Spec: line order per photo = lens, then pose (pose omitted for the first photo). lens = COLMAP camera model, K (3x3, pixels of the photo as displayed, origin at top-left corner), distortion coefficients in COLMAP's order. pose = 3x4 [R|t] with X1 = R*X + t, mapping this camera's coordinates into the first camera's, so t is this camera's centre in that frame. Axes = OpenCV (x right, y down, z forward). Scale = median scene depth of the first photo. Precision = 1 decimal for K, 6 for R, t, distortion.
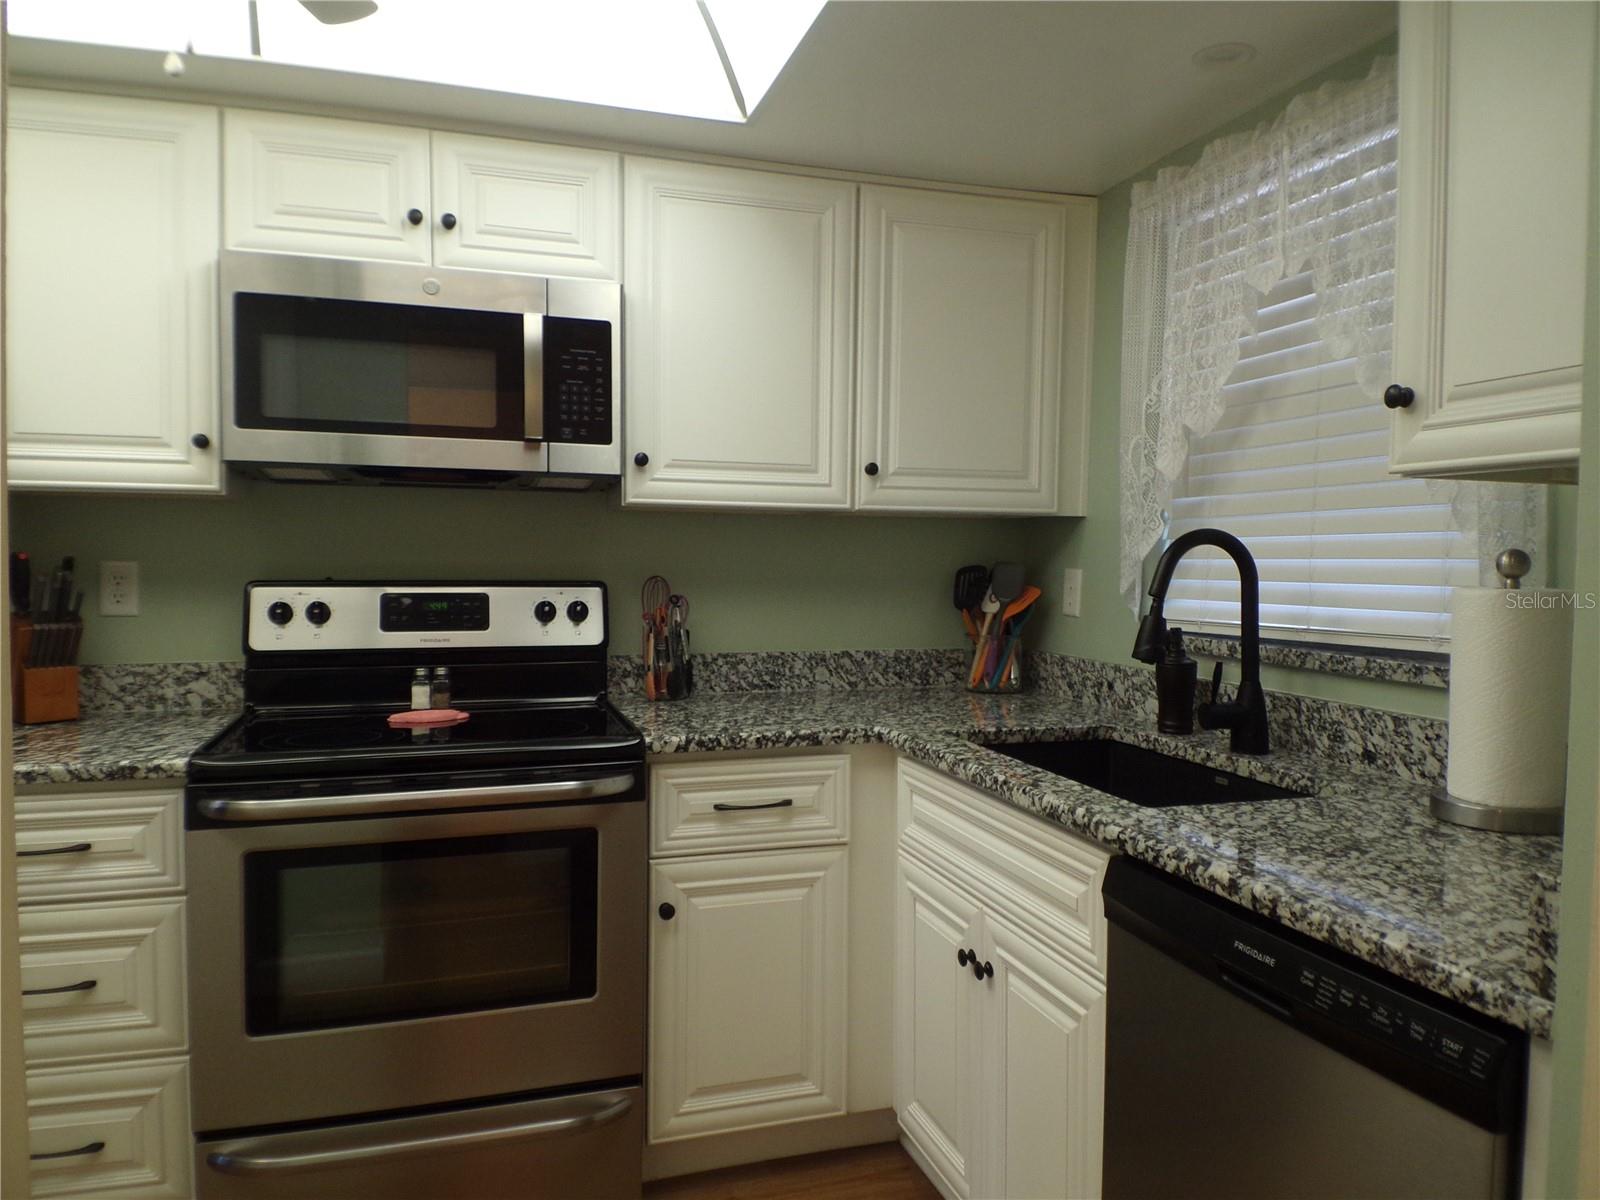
lens RADIAL K [[1115.3, 0, 808.4], [0, 1115.3, 599.3], [0, 0, 1]] dist [0.131706, -0.192592]
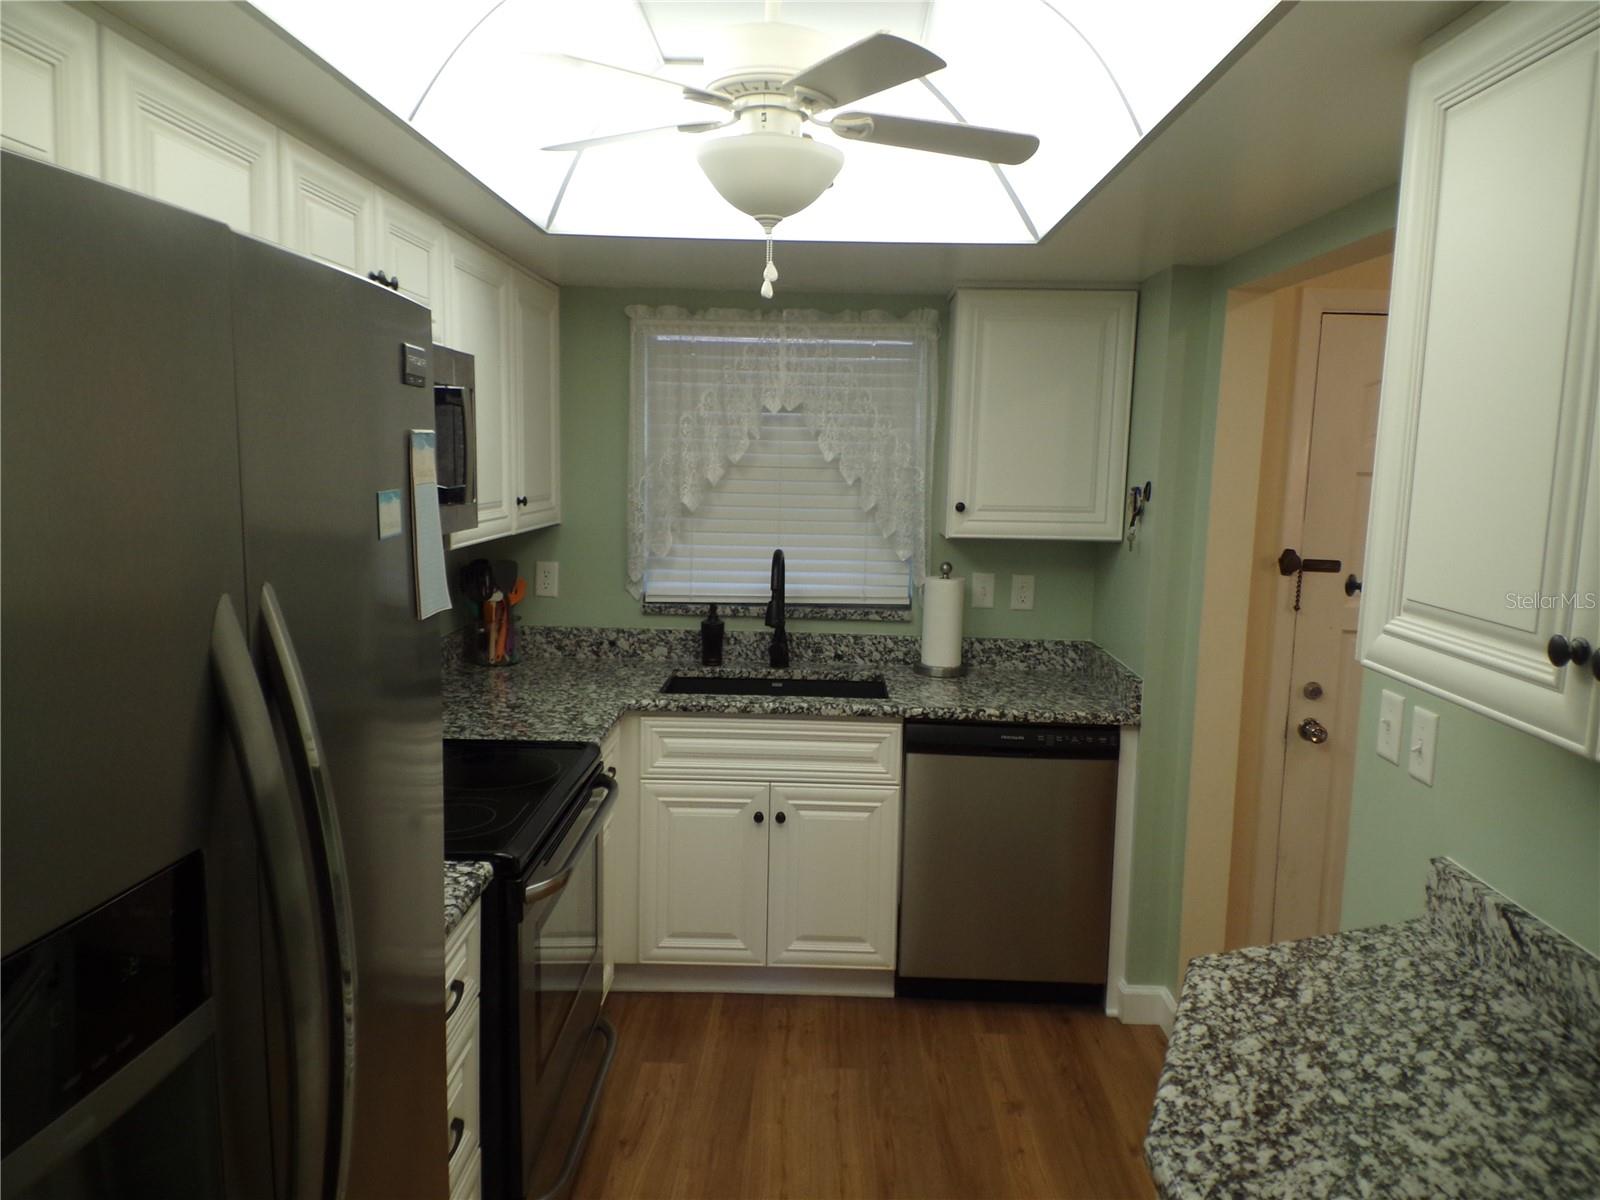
lens RADIAL K [[1116.8, 0, 804.8], [0, 1116.8, 602.4], [0, 0, 1]] dist [0.132270, -0.189343]
pose [[0.315568, -0.129490, 0.940026, -1.145864], [0.017398, 0.991268, 0.130708, -0.182586], [-0.948743, -0.024892, 0.315066, 0.347207]]
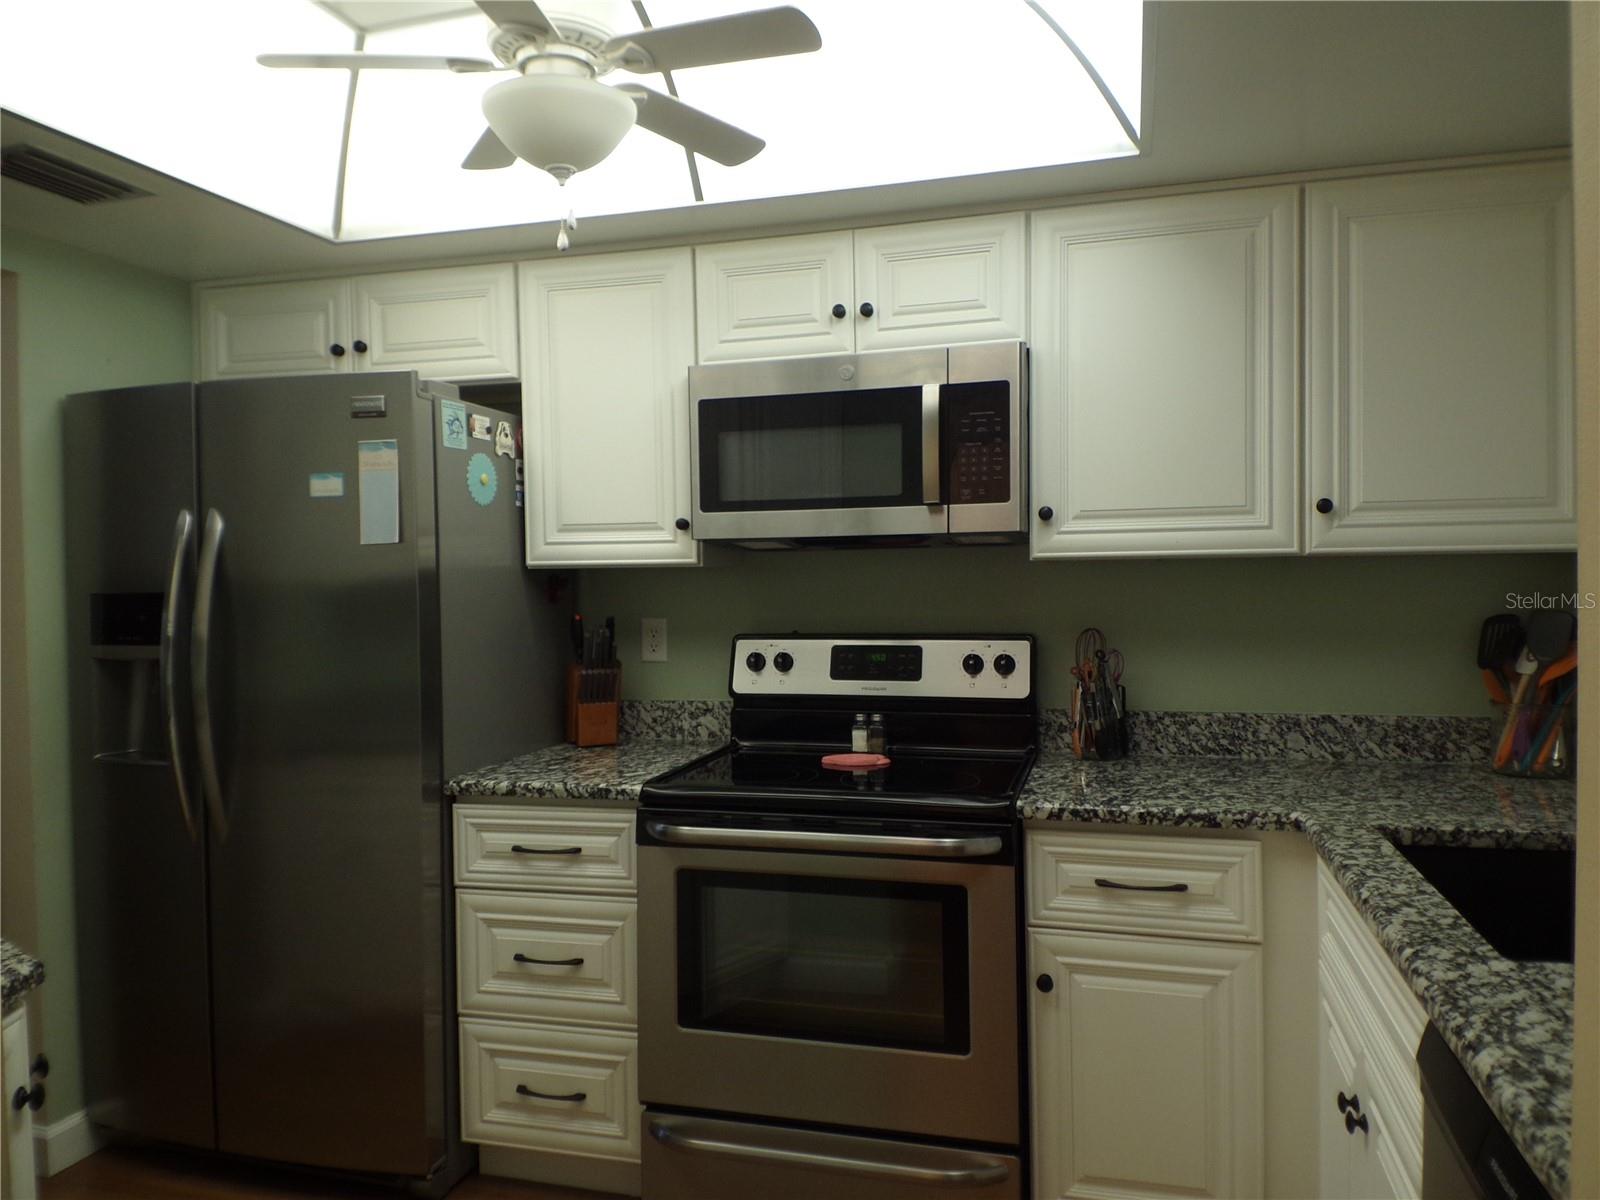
lens RADIAL K [[1113.5, 0, 807.6], [0, 1113.5, 597.5], [0, 0, 1]] dist [0.158996, -0.262079]
pose [[0.837555, -0.012105, -0.546219, 0.223637], [-0.000546, 0.999735, -0.022992, -0.029695], [0.546352, 0.019555, 0.837327, 0.064181]]
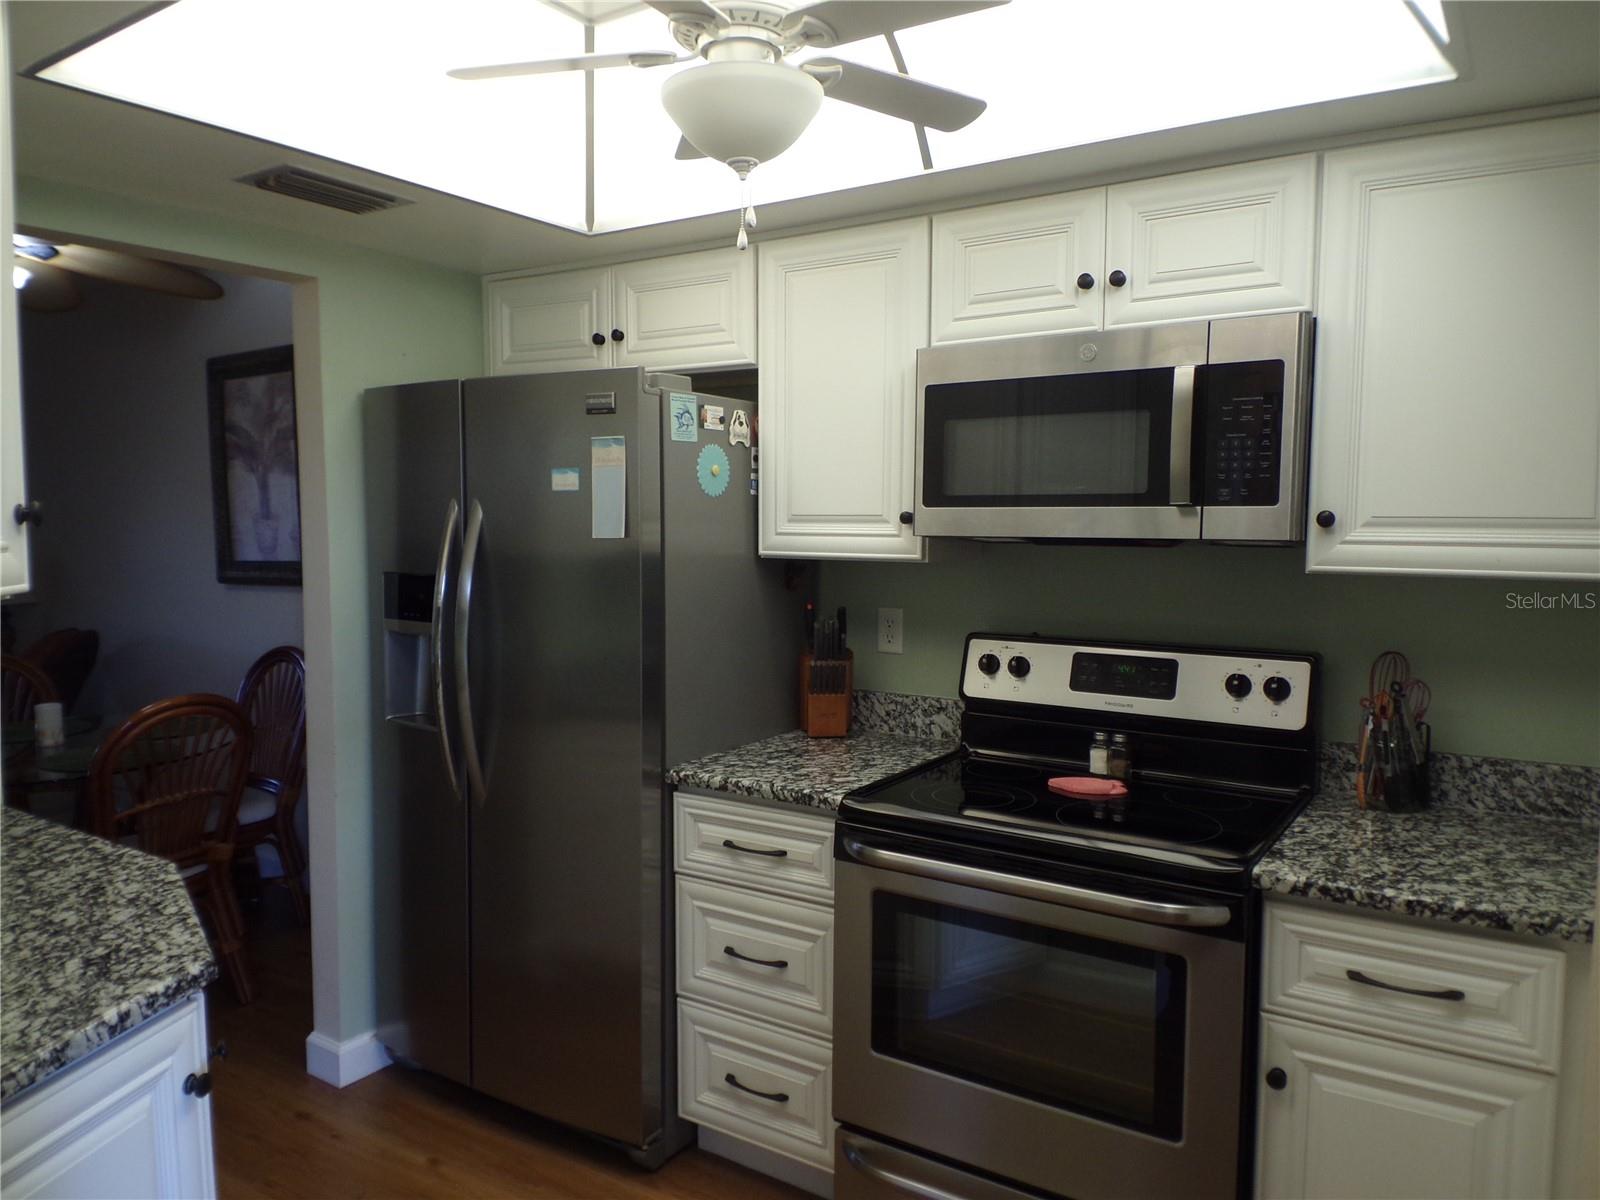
lens RADIAL K [[1115.3, 0, 808.4], [0, 1115.3, 599.3], [0, 0, 1]] dist [0.131706, -0.192592]
pose [[0.637997, 0.049970, -0.768415, 0.262784], [-0.031179, 0.998750, 0.039061, -0.091218], [0.769407, -0.000962, 0.638758, 0.188064]]
